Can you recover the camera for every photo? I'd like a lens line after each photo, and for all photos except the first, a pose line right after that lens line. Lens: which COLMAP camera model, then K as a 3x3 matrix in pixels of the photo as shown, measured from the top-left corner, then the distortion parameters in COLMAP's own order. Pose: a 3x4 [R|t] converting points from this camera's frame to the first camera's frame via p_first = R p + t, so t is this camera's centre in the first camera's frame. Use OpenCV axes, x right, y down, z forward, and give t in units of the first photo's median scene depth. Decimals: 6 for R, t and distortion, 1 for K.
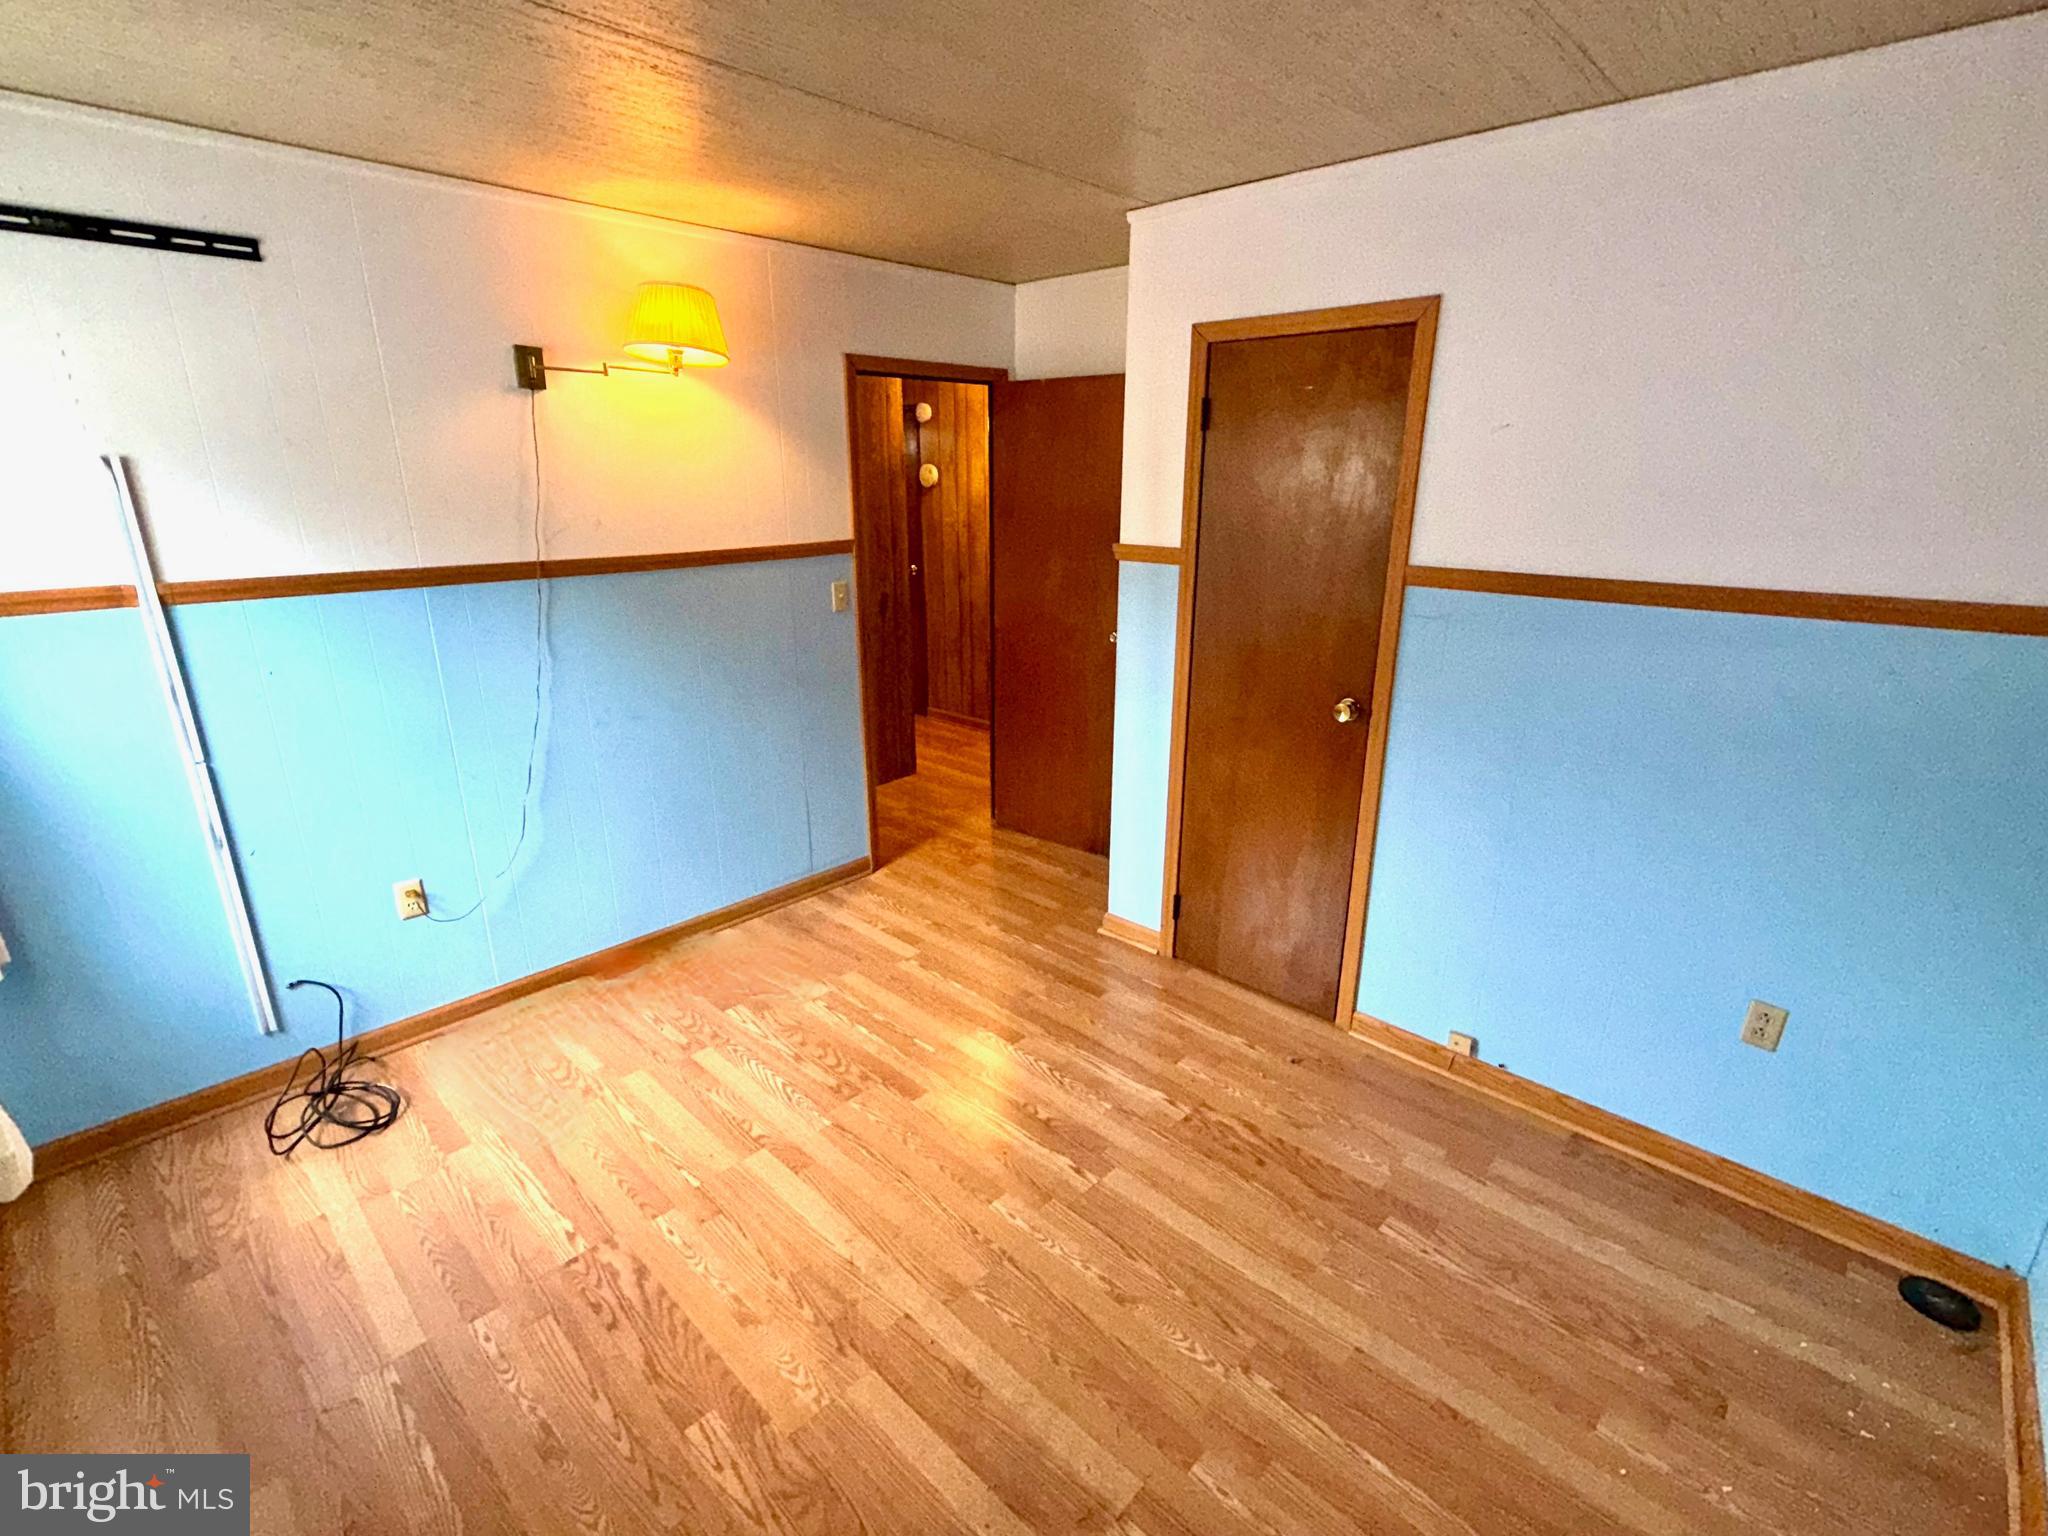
lens RADIAL K [[945.1, 0, 1022.1], [0, 945.1, 768.1], [0, 0, 1]] dist [0.000687, 0.000206]
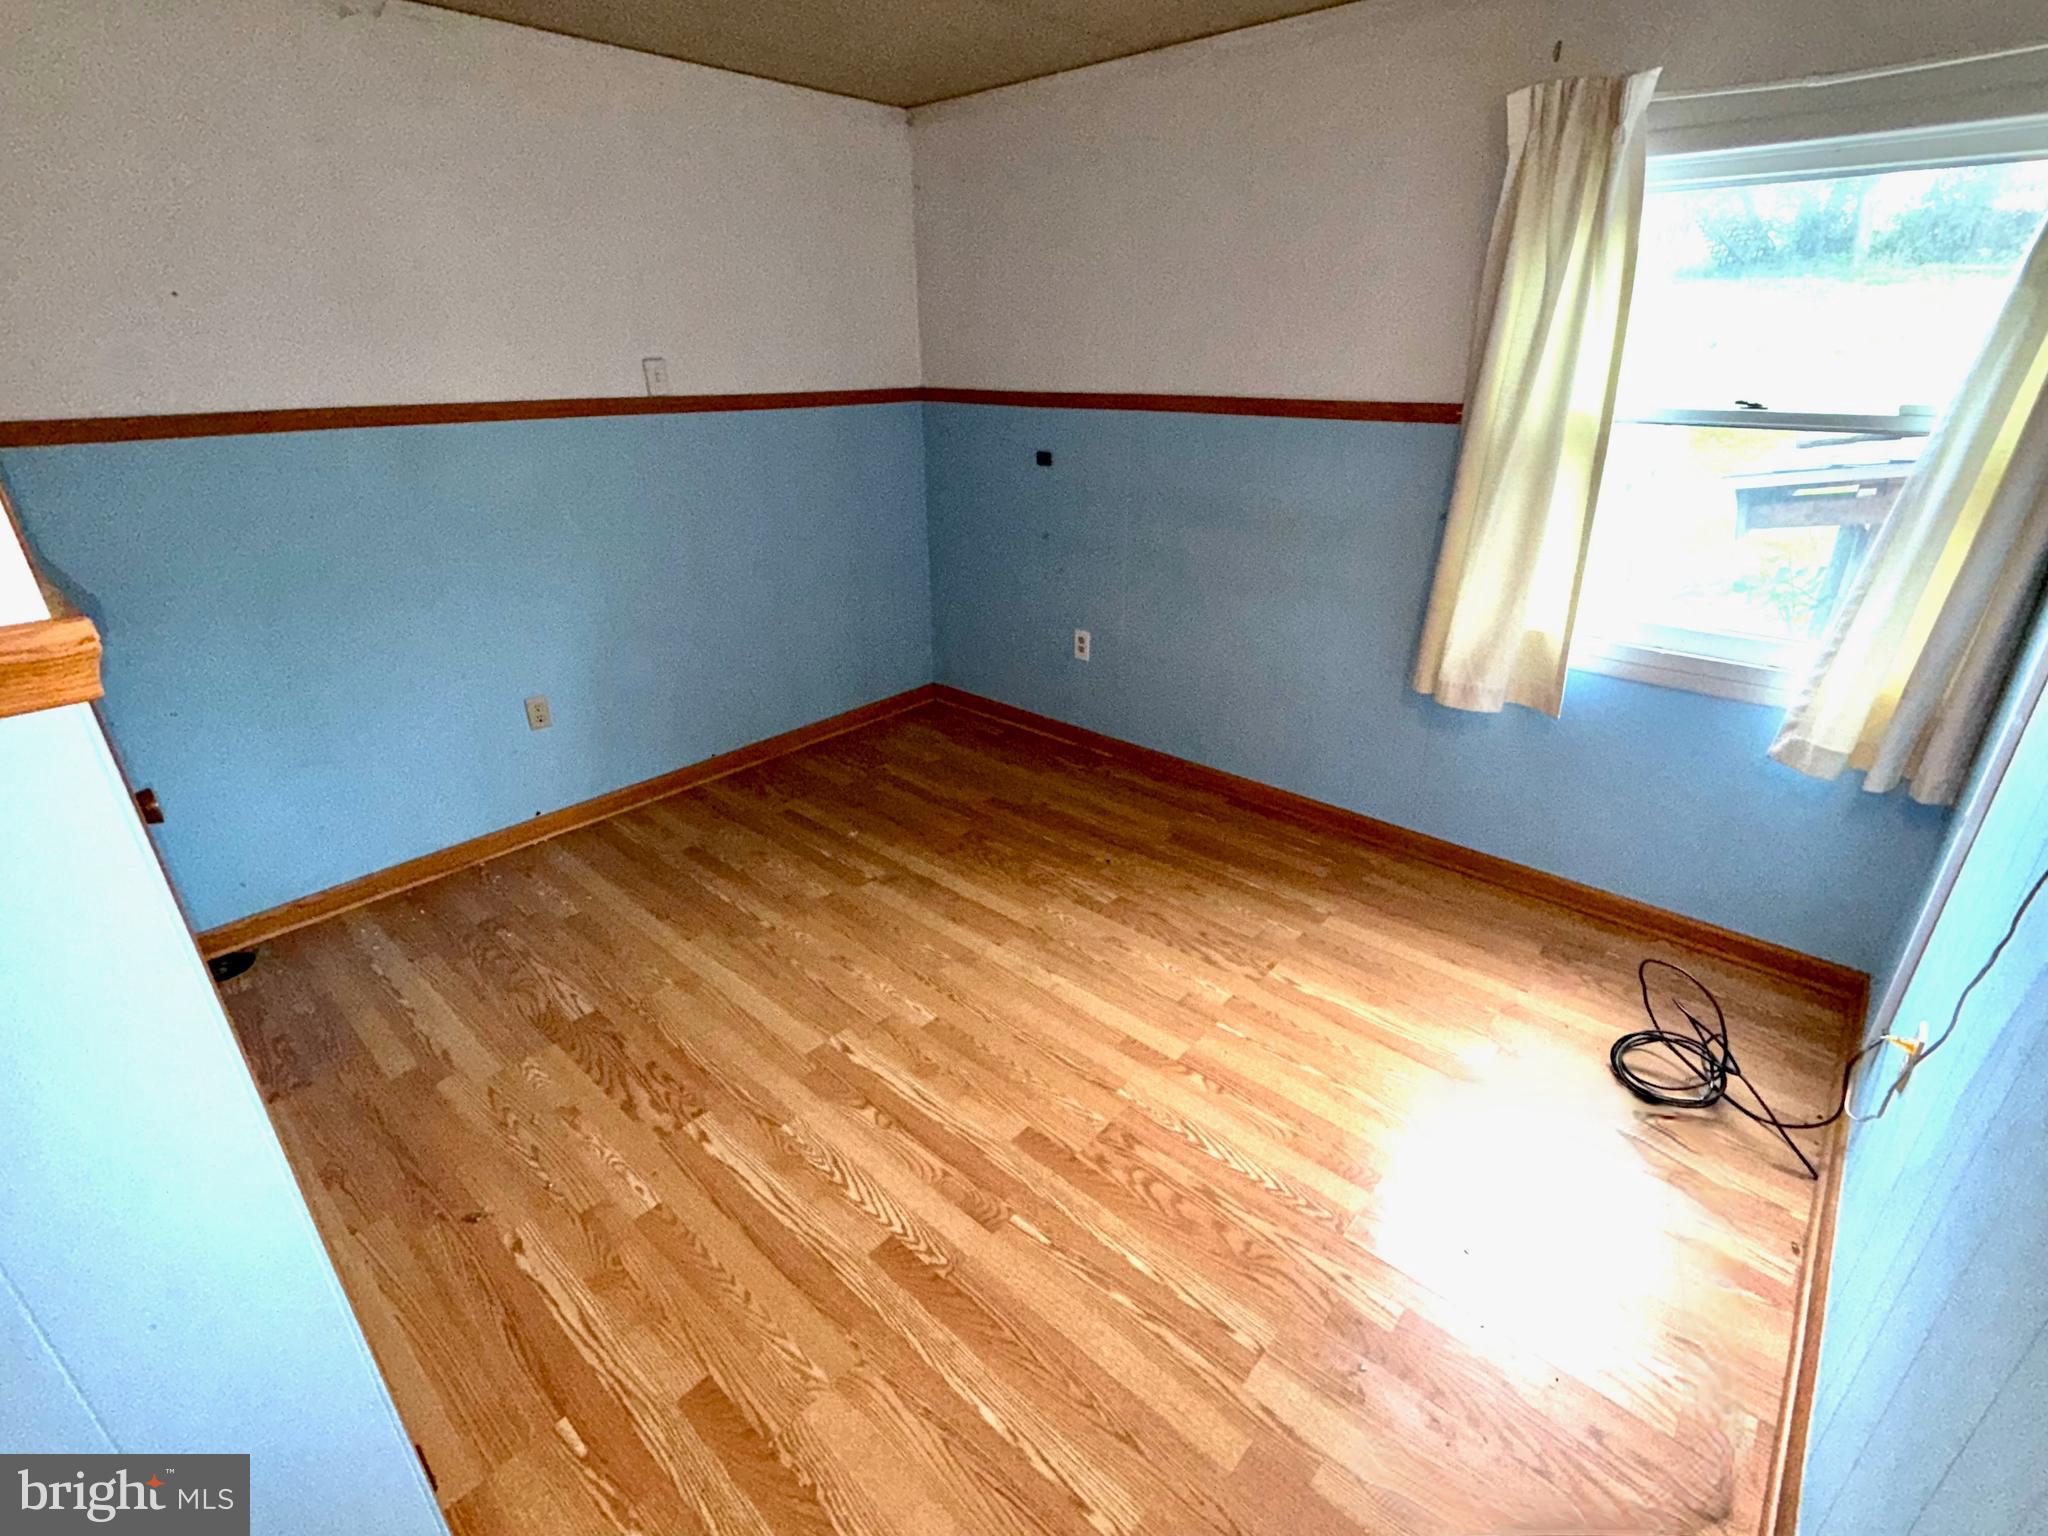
lens RADIAL K [[945.1, 0, 1024.0], [0, 945.1, 767.9], [0, 0, 1]] dist [0.000687, 0.000206]
pose [[-0.999596, 0.016665, -0.023029, -0.107959], [-0.002947, 0.745000, 0.667058, -0.447818], [0.028273, 0.666856, -0.744650, 1.532690]]
